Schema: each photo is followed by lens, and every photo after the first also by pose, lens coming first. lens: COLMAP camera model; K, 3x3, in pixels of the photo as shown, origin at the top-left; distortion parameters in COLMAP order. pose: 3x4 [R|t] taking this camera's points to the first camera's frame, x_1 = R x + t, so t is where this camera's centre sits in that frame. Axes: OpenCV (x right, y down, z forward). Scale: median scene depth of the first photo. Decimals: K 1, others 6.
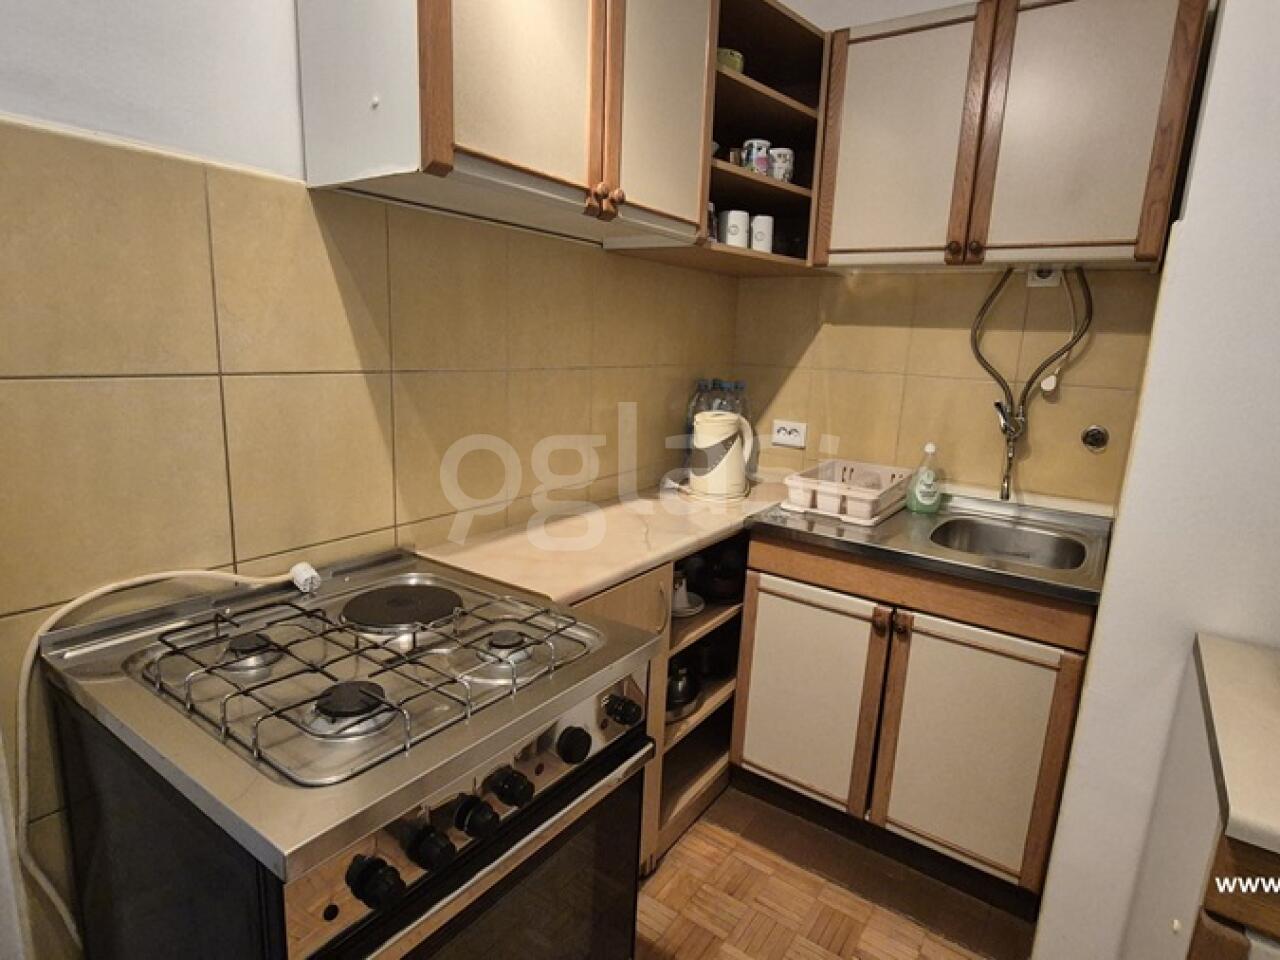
lens RADIAL K [[702.3, 0, 653.3], [0, 702.3, 471.8], [0, 0, 1]] dist [0.022514, -0.000439]
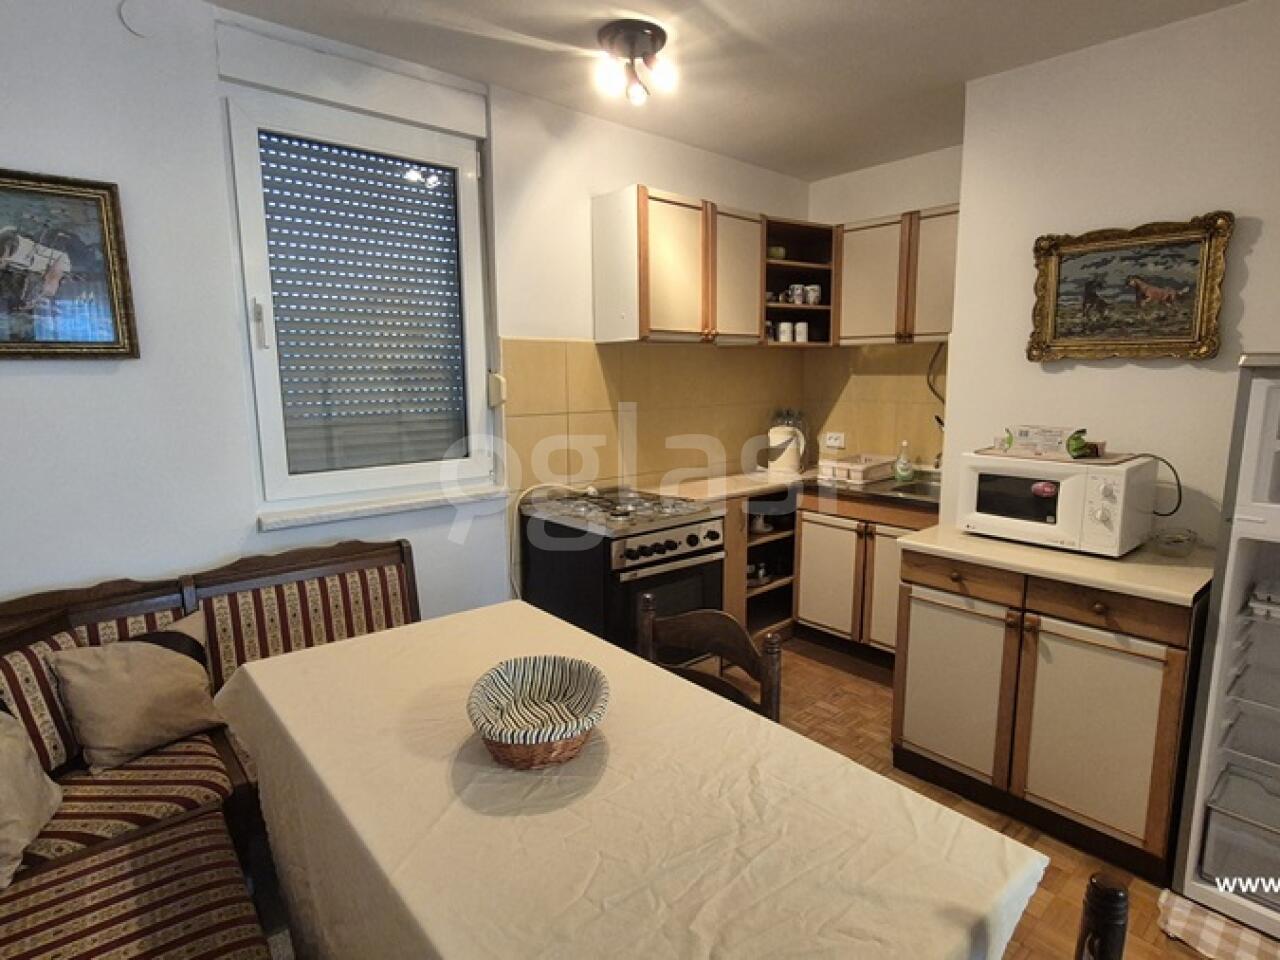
lens RADIAL K [[702.3, 0, 641.5], [0, 702.3, 490.7], [0, 0, 1]] dist [0.022514, -0.000439]
pose [[0.967429, -0.011864, -0.252865, 0.213813], [0.004884, 0.999590, -0.028214, 0.142585], [0.253096, 0.026060, 0.967090, -0.939798]]
